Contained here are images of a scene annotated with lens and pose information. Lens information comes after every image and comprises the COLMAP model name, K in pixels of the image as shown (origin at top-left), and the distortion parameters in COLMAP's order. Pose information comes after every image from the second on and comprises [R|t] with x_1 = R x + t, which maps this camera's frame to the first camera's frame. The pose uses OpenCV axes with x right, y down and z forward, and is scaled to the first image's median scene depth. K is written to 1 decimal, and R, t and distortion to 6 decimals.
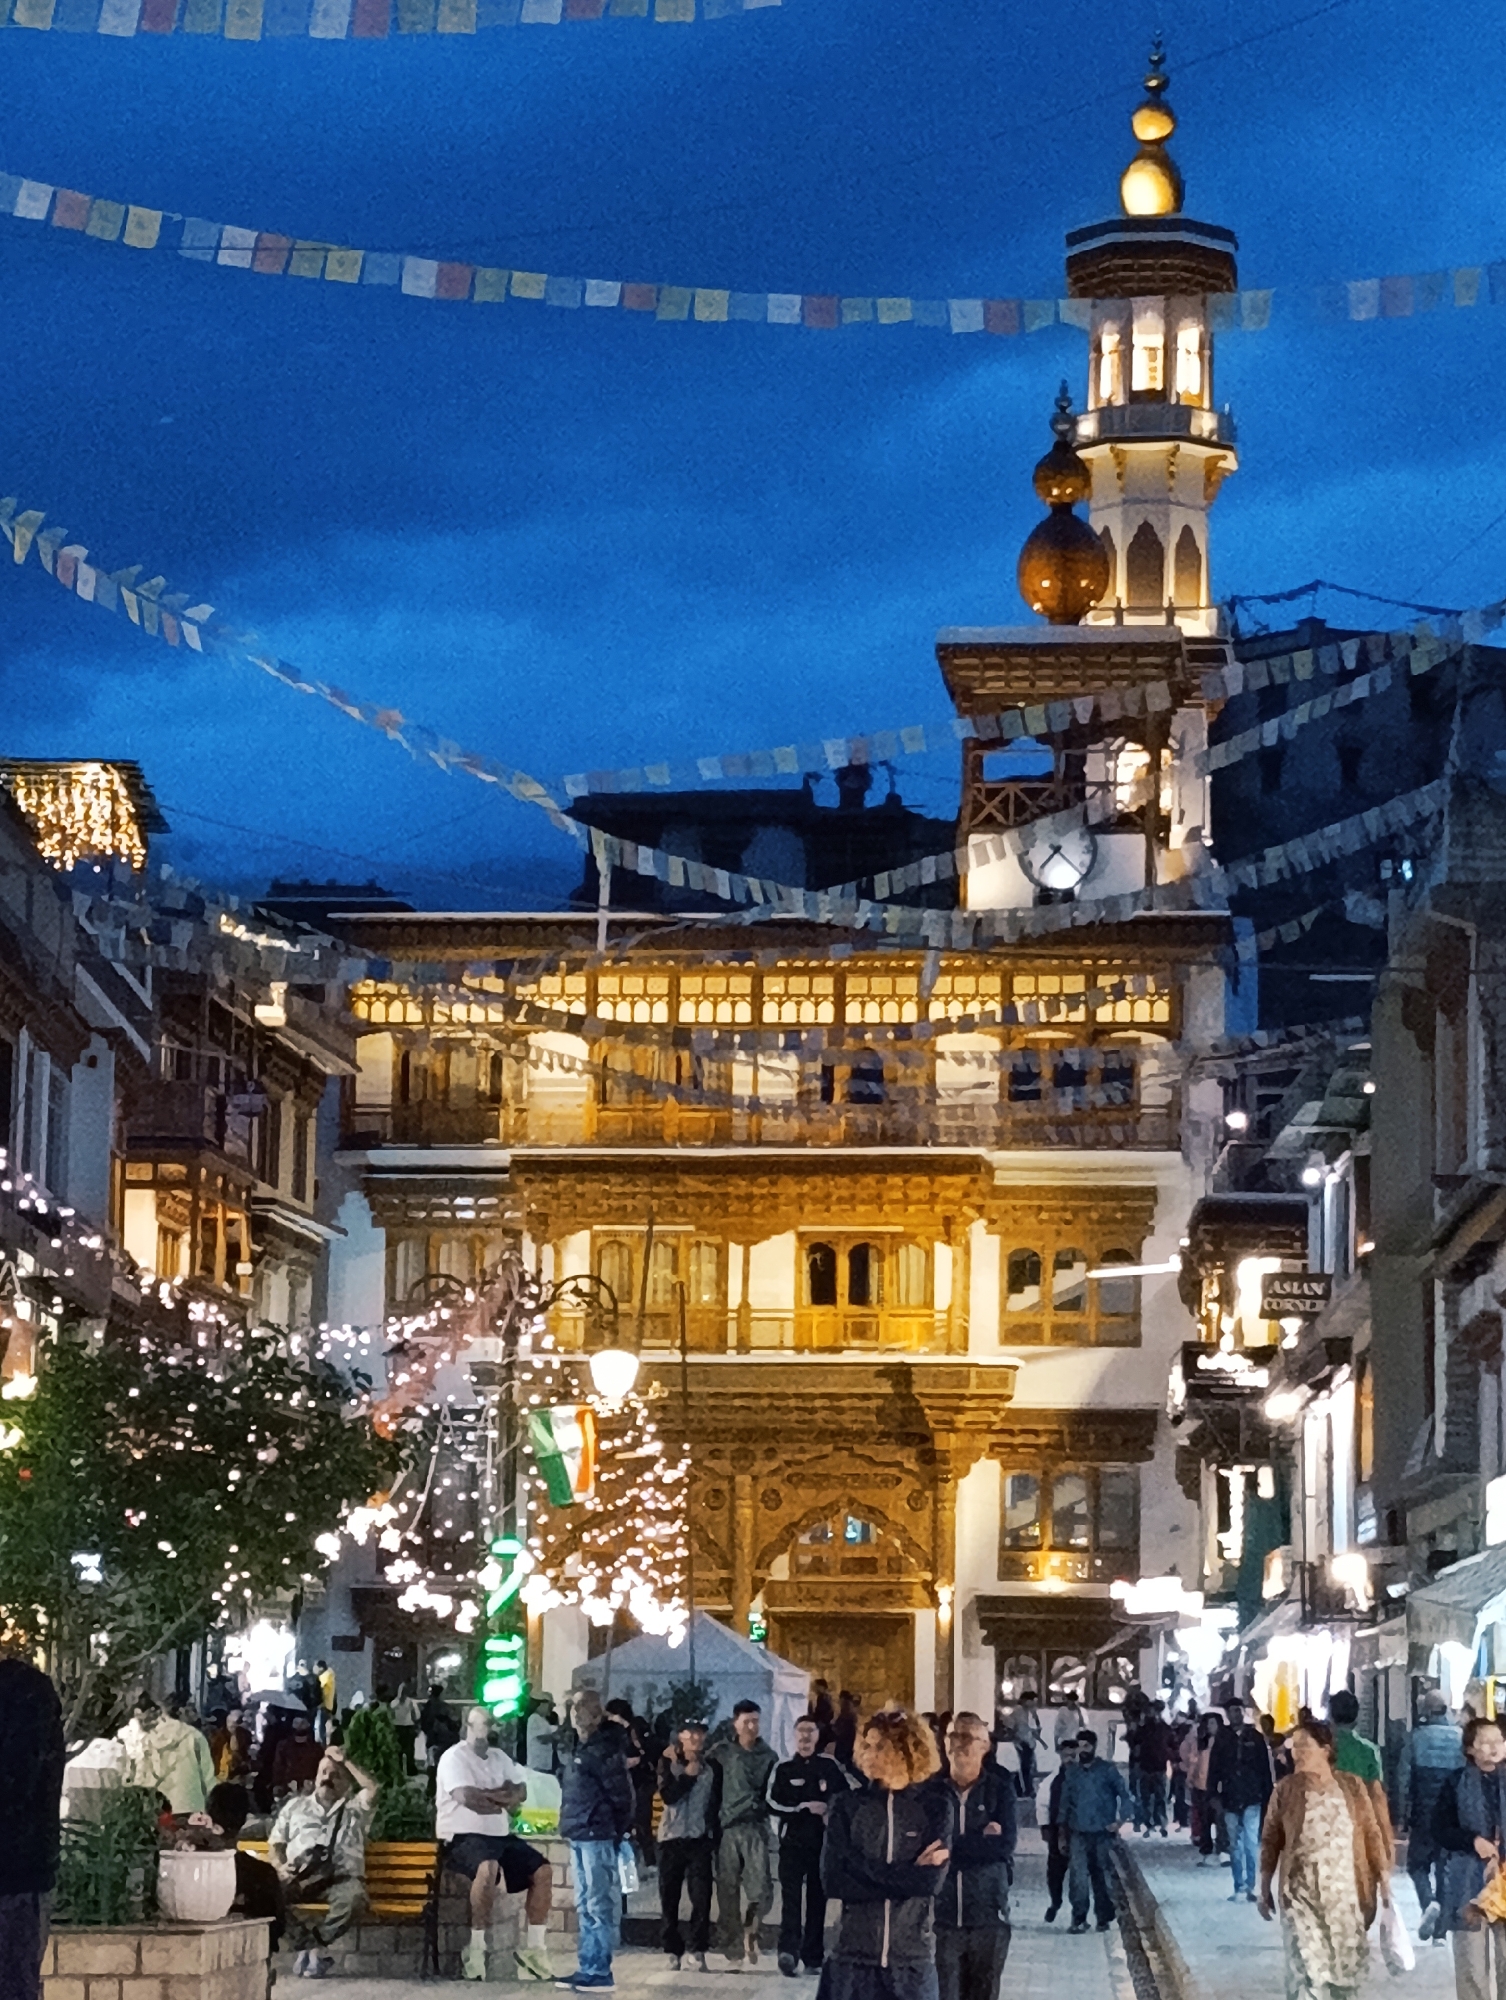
lens RADIAL K [[5374.2, 0, 755.1], [0, 5374.2, 1001.2], [0, 0, 1]] dist [-0.146185, 0.000000]
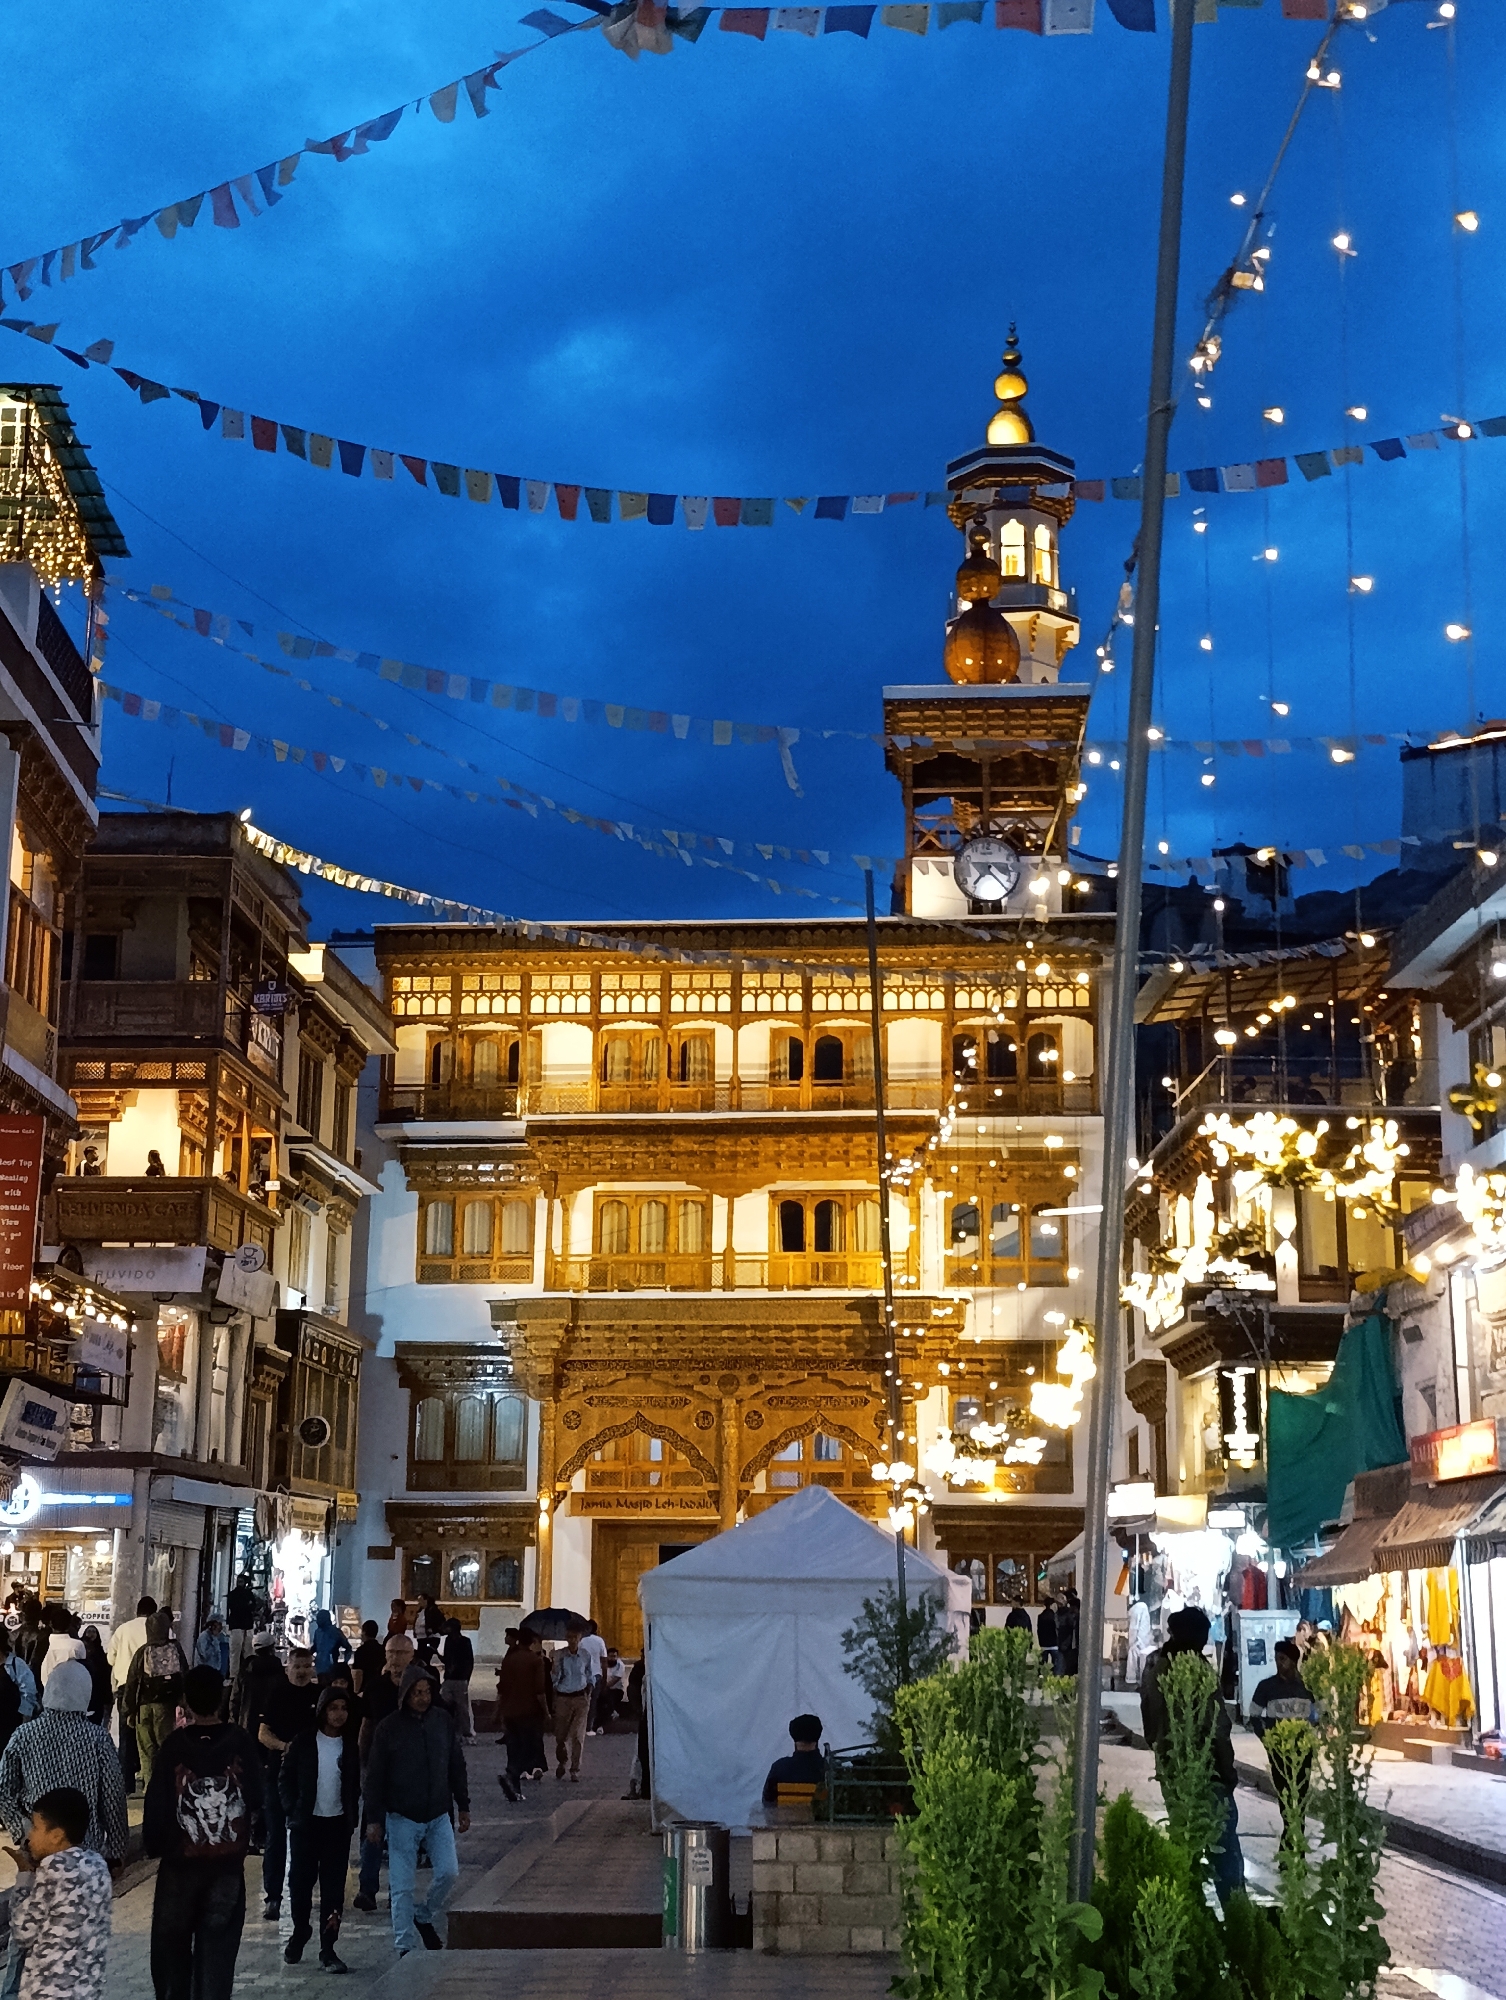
lens RADIAL K [[2714.7, 0, 732.6], [0, 2714.7, 942.6], [0, 0, 1]] dist [0.009038, 0.000000]
pose [[0.999419, 0.000405, 0.034072, -0.020861], [0.003103, 0.994692, -0.102848, 0.050424], [-0.033933, 0.102894, 0.994113, 0.409503]]
